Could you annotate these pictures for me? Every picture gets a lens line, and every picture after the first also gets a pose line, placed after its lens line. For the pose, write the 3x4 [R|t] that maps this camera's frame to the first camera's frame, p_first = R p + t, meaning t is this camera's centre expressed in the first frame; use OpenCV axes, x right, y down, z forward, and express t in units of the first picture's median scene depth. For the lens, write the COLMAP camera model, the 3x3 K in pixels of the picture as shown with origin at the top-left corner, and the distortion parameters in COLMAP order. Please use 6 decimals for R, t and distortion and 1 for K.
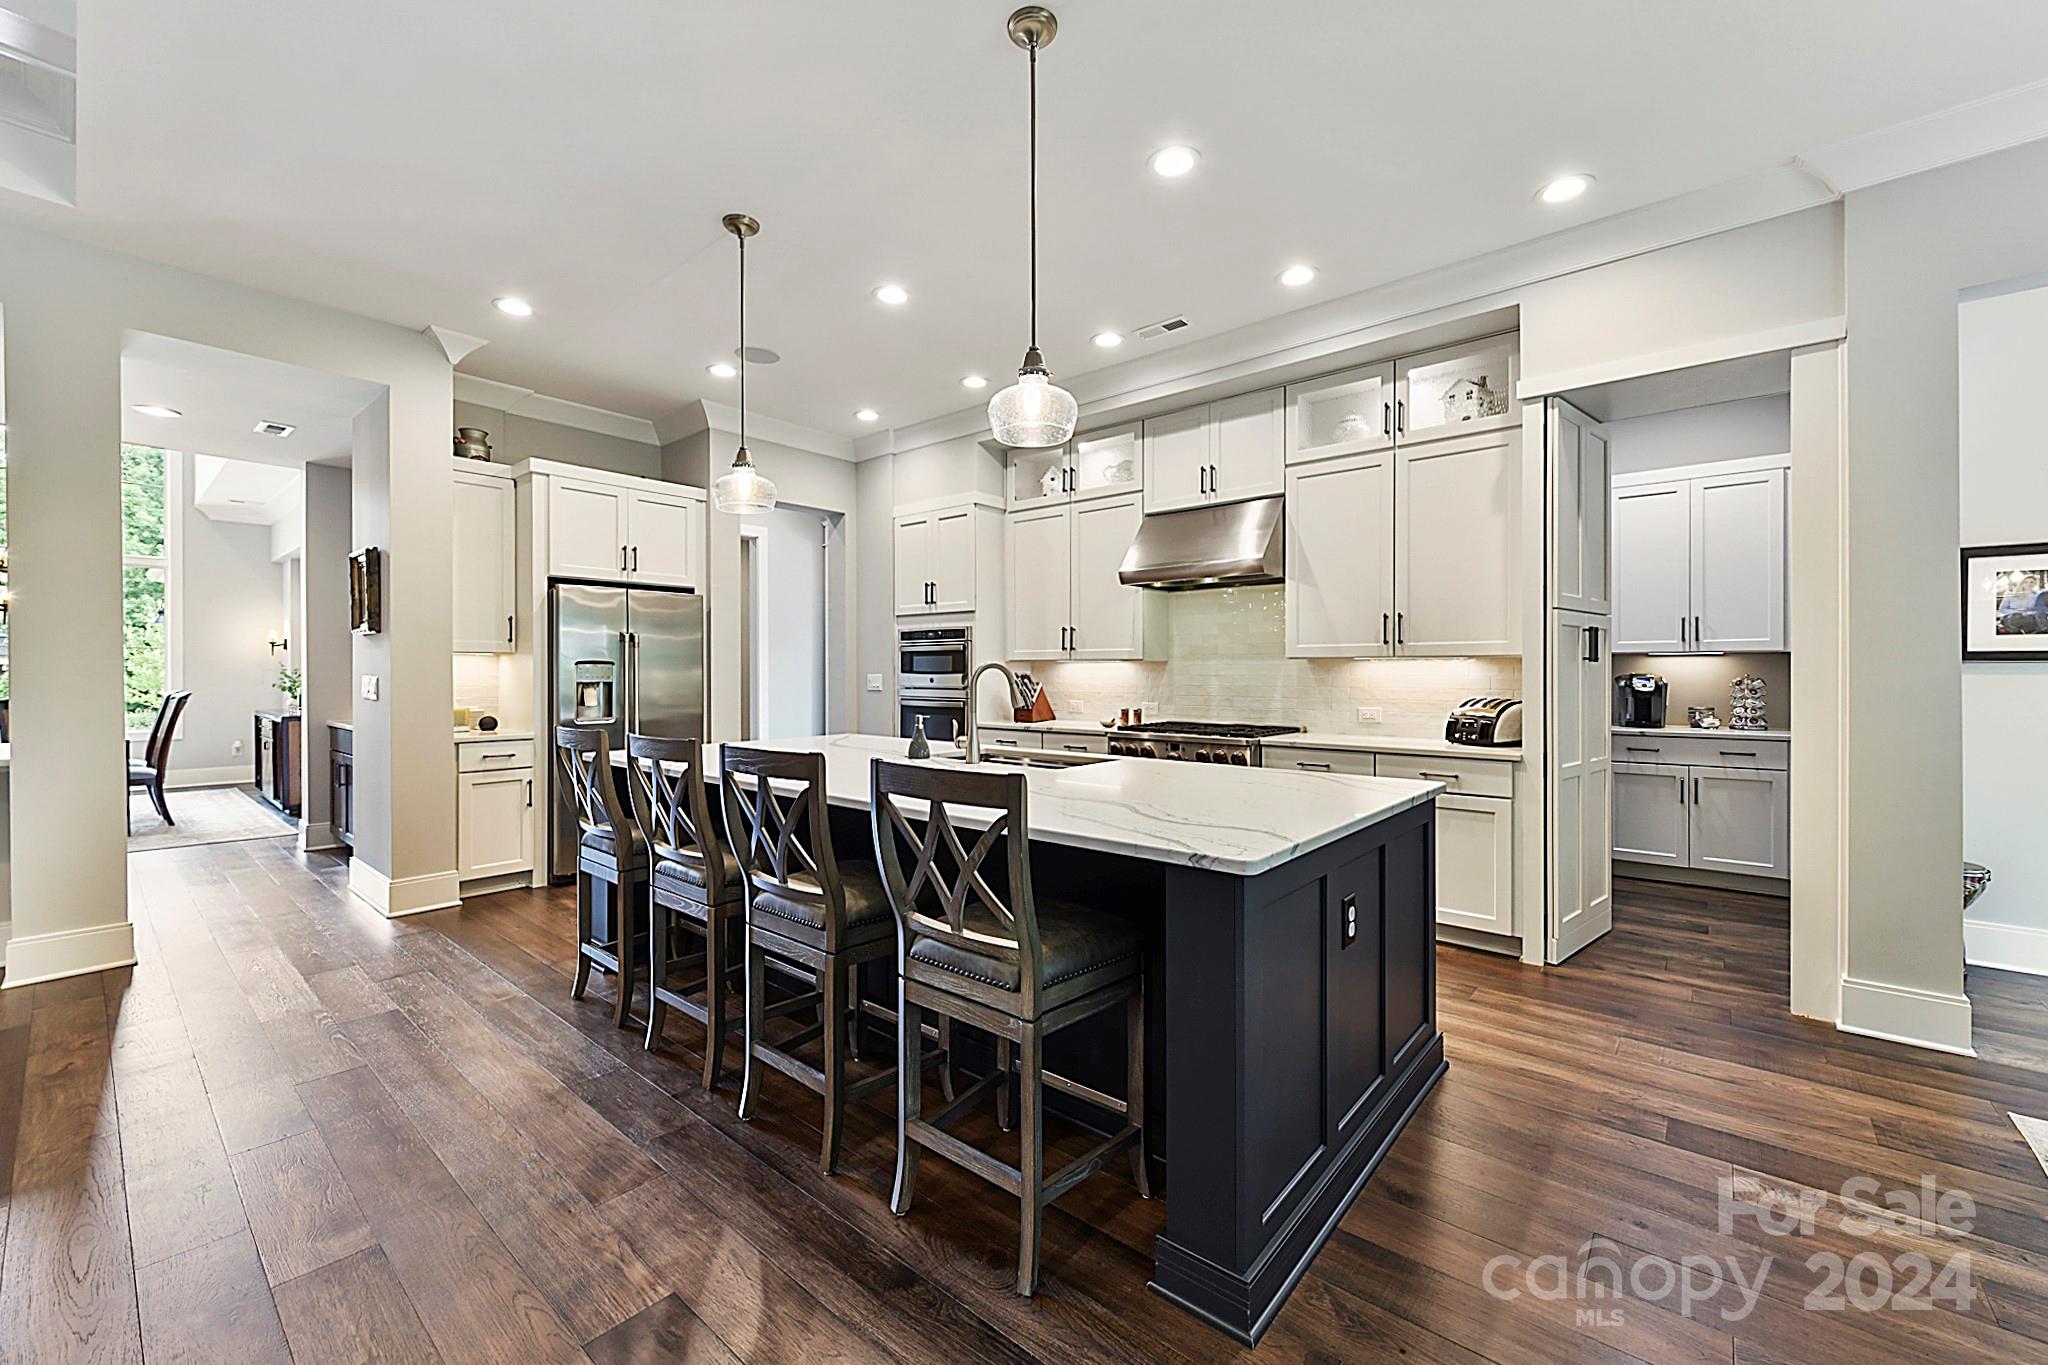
lens RADIAL K [[804.0, 0, 1023.0], [0, 804.0, 675.1], [0, 0, 1]] dist [0.001687, -0.000100]
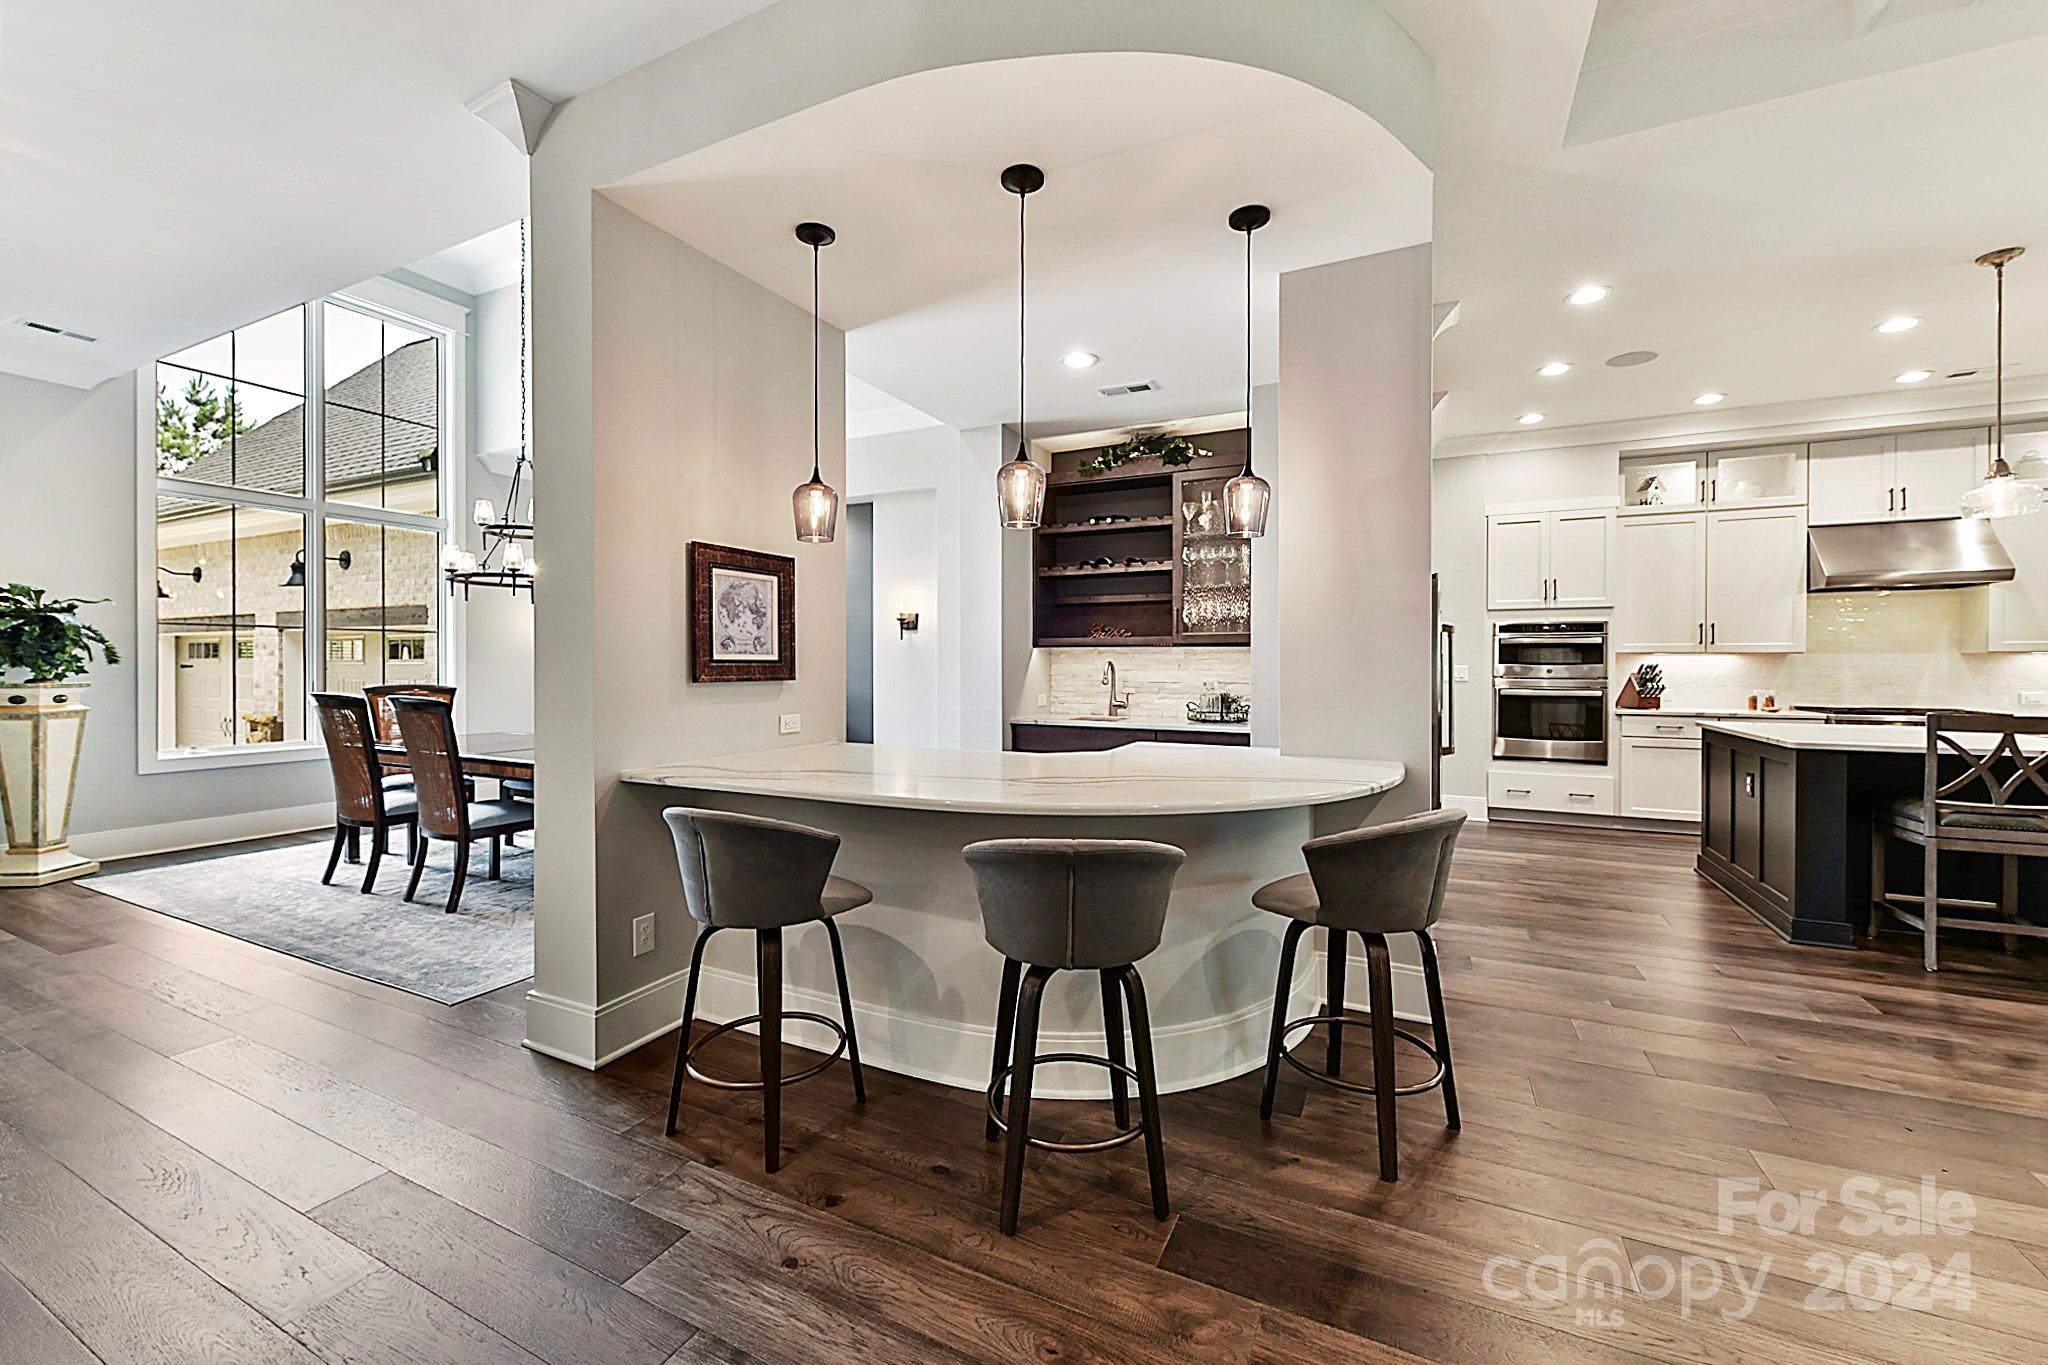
lens RADIAL K [[819.0, 0, 1015.8], [0, 819.0, 665.7], [0, 0, 1]] dist [0.001791, -0.000007]
pose [[0.971480, -0.001083, 0.237119, -1.709562], [0.000880, 0.999999, 0.000961, -0.004056], [-0.237120, -0.000725, 0.971480, 0.186649]]
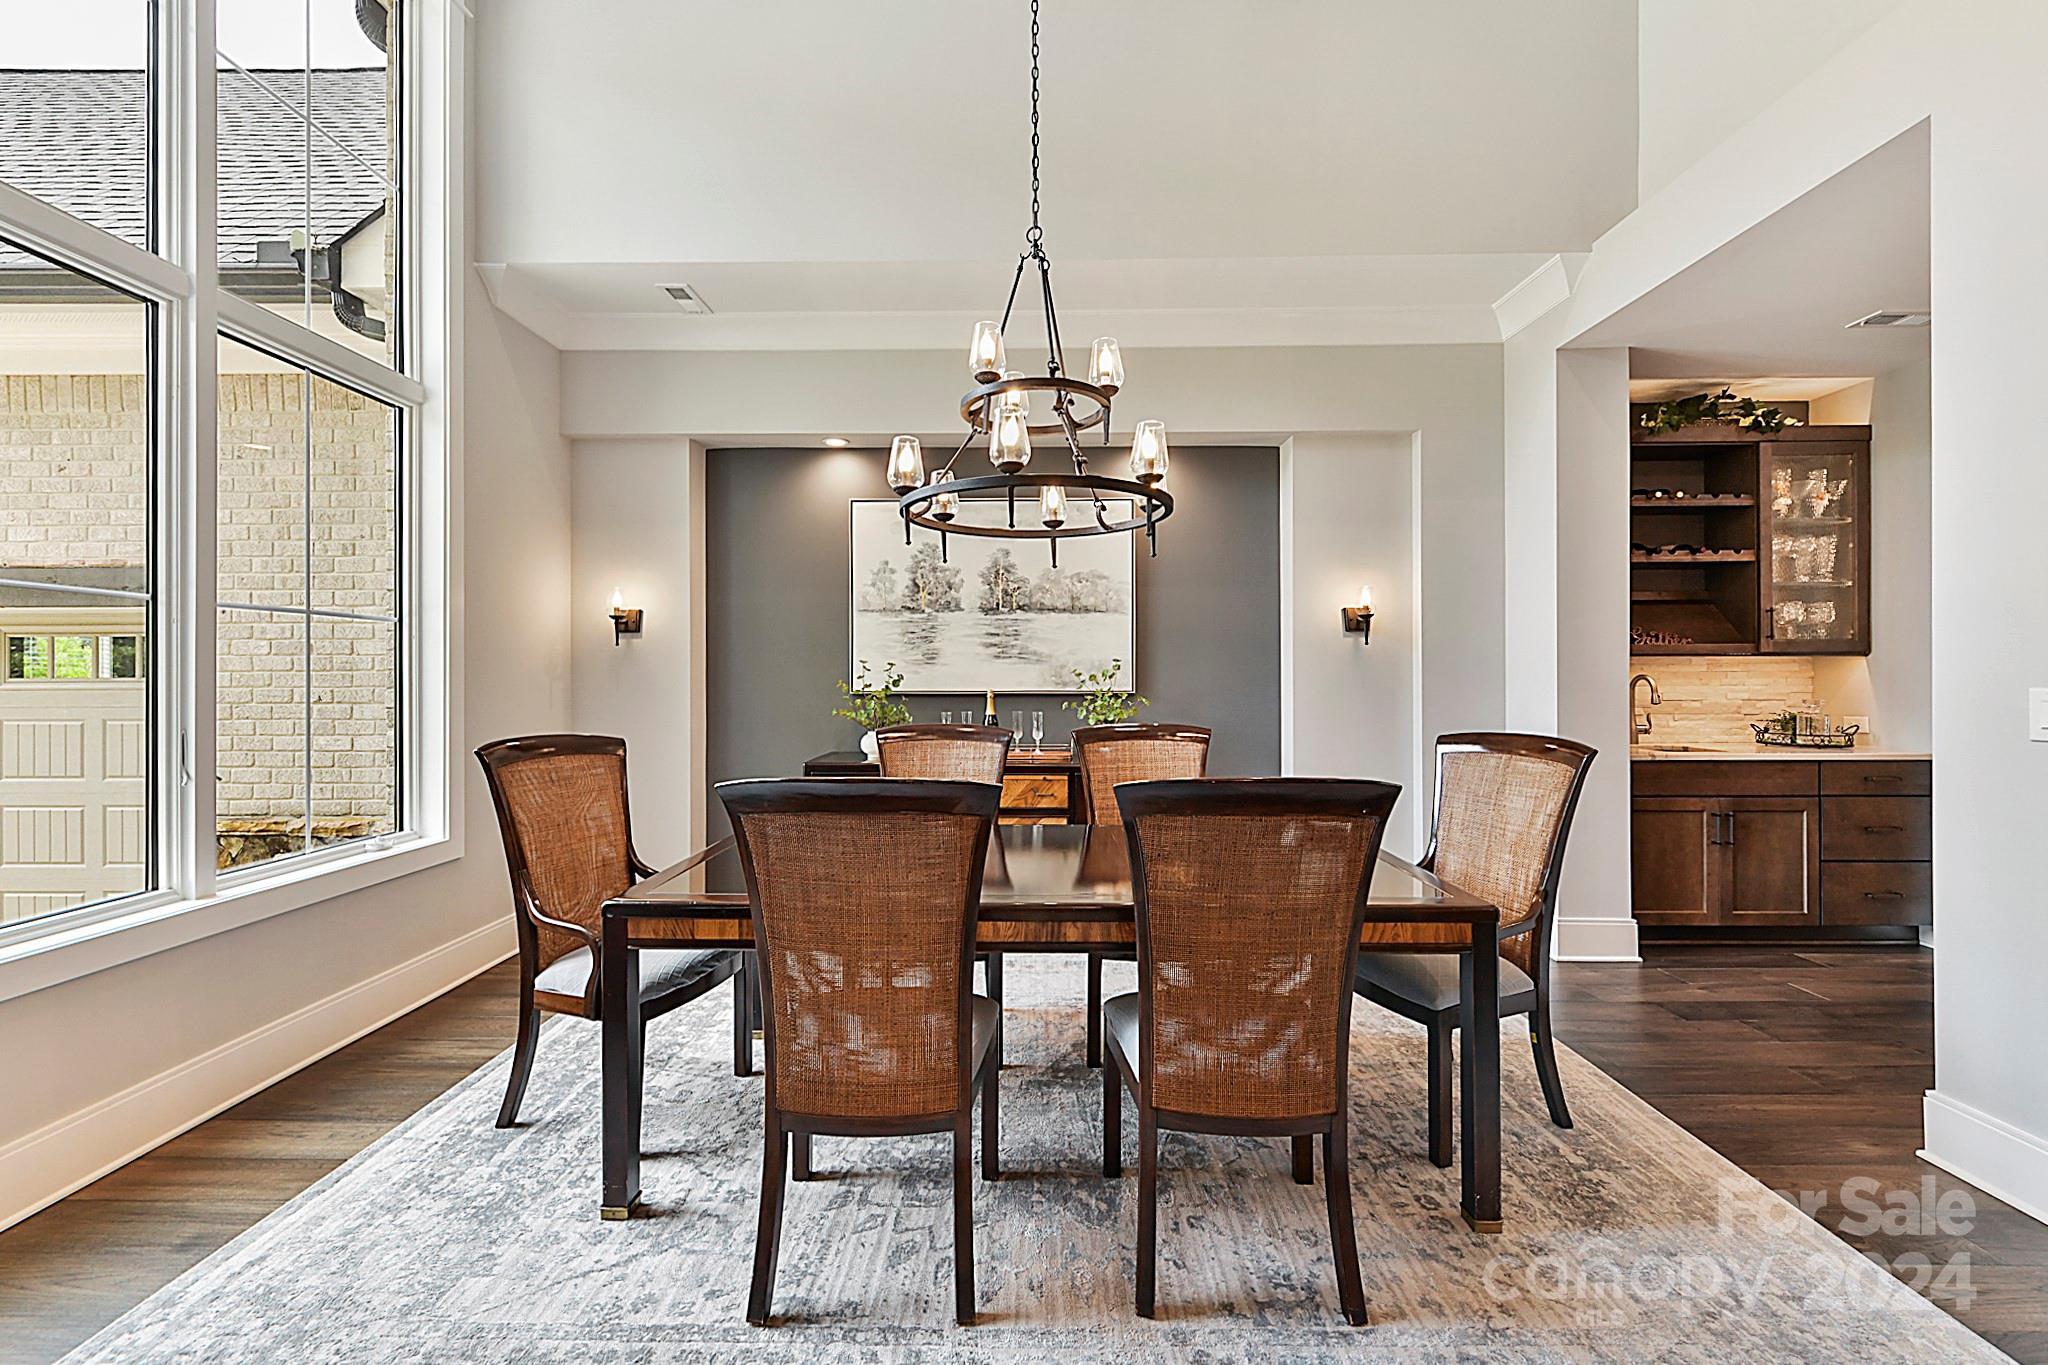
lens RADIAL K [[843.8, 0, 1022.8], [0, 843.8, 673.1], [0, 0, 1]] dist [0.000020, -0.000090]
pose [[0.770523, -0.005305, 0.637390, -2.526947], [0.008468, 0.999962, -0.001914, -0.016252], [-0.637356, 0.006873, 0.770539, 1.097806]]
